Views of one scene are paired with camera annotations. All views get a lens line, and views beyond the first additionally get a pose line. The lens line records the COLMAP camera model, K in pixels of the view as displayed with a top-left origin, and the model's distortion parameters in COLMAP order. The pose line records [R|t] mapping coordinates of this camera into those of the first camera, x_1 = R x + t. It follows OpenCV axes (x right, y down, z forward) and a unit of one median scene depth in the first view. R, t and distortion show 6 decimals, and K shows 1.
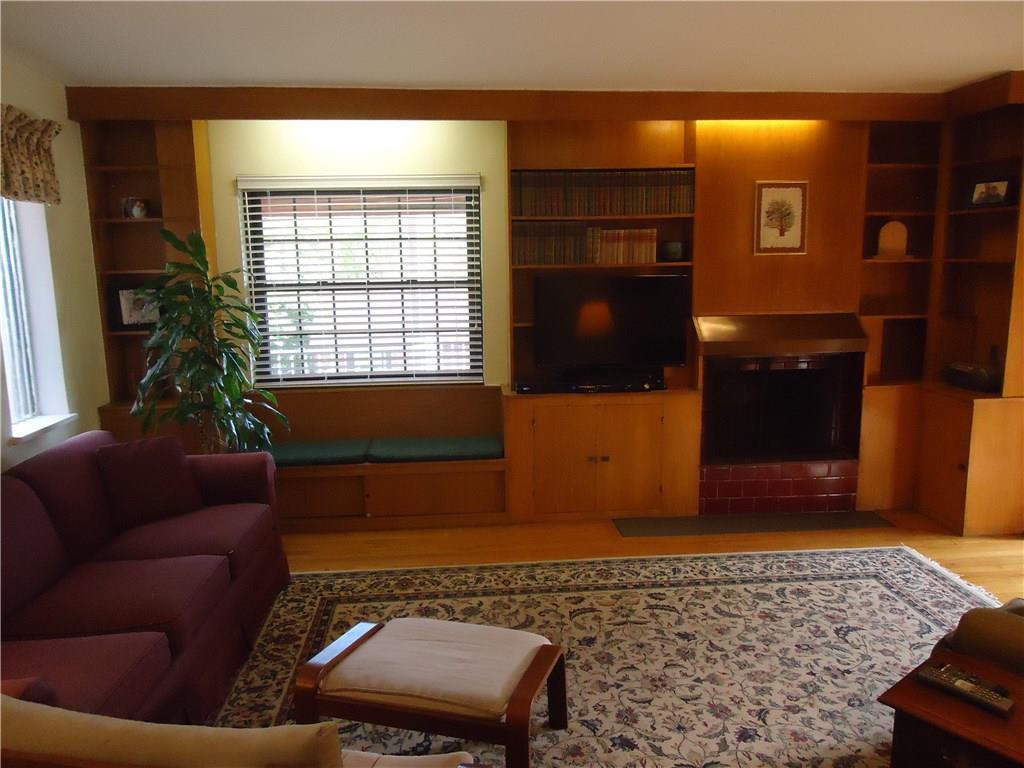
lens RADIAL K [[743.4, 0, 513.7], [0, 743.4, 380.4], [0, 0, 1]] dist [-0.010309, -0.004609]
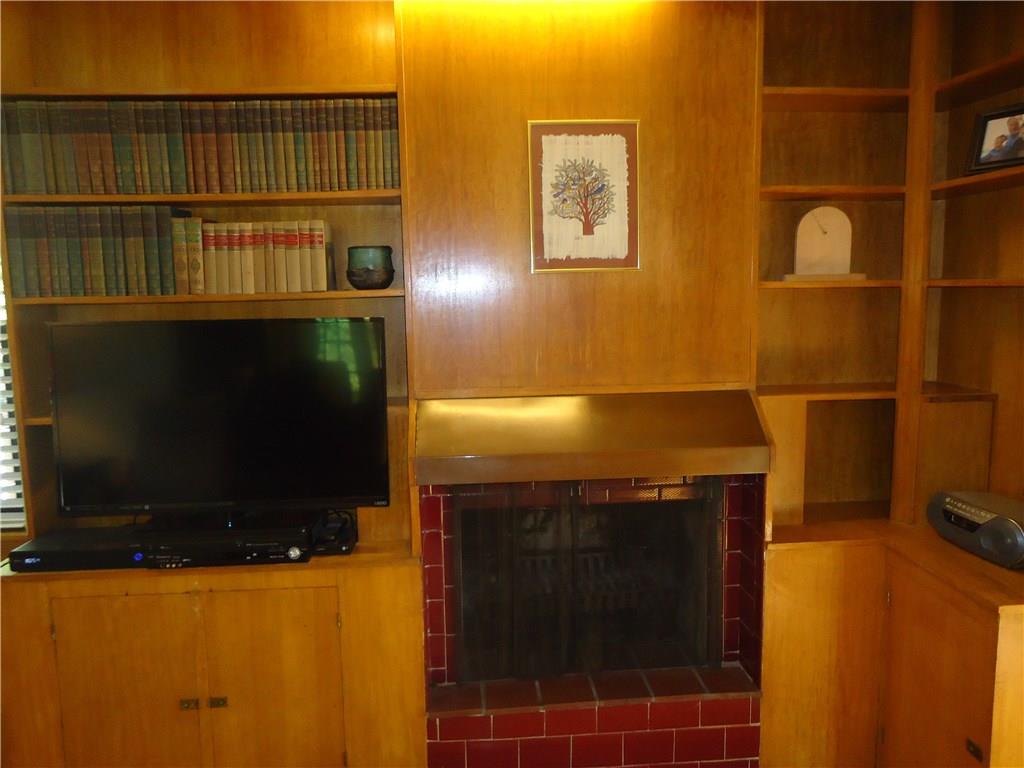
lens RADIAL K [[743.4, 0, 513.7], [0, 743.4, 380.4], [0, 0, 1]] dist [-0.010309, -0.004609]
pose [[0.999992, -0.003008, -0.002567, 0.314770], [0.002900, 0.999139, -0.041387, -0.079916], [0.002689, 0.041380, 0.999140, 0.521146]]
